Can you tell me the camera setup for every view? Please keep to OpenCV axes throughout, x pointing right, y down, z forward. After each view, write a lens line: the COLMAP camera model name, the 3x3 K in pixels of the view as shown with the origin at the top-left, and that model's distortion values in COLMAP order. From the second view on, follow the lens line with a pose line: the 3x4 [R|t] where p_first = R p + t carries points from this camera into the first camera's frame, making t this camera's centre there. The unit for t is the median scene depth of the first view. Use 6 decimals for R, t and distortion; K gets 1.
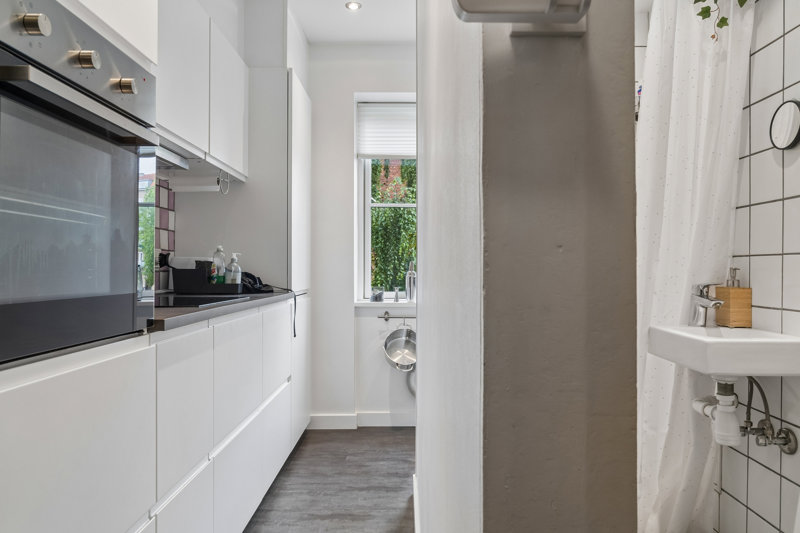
lens RADIAL K [[537.5, 0, 396.0], [0, 537.5, 273.1], [0, 0, 1]] dist [-0.017673, -0.010582]
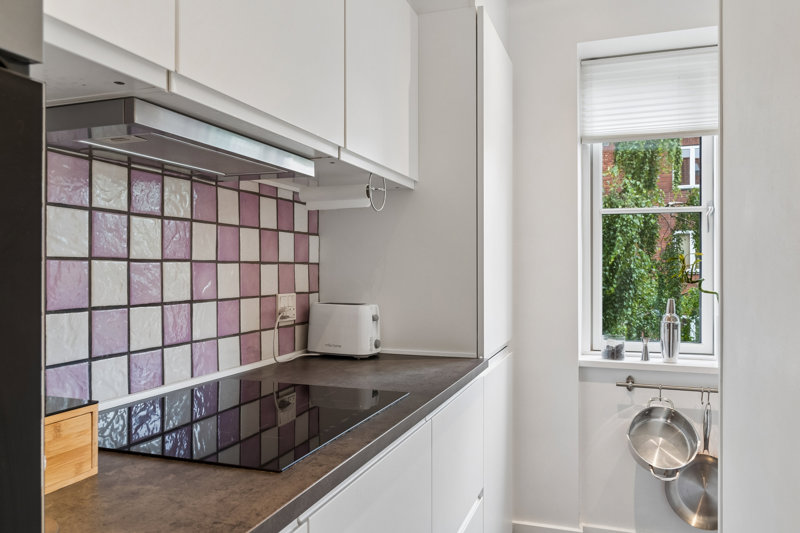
lens RADIAL K [[578.0, 0, 393.2], [0, 578.0, 262.7], [0, 0, 1]] dist [-0.003484, -0.000695]
pose [[0.940631, -0.010037, -0.339282, -0.050318], [0.000751, 0.999622, -0.027489, -0.047012], [0.339430, 0.025602, 0.940283, 0.253905]]
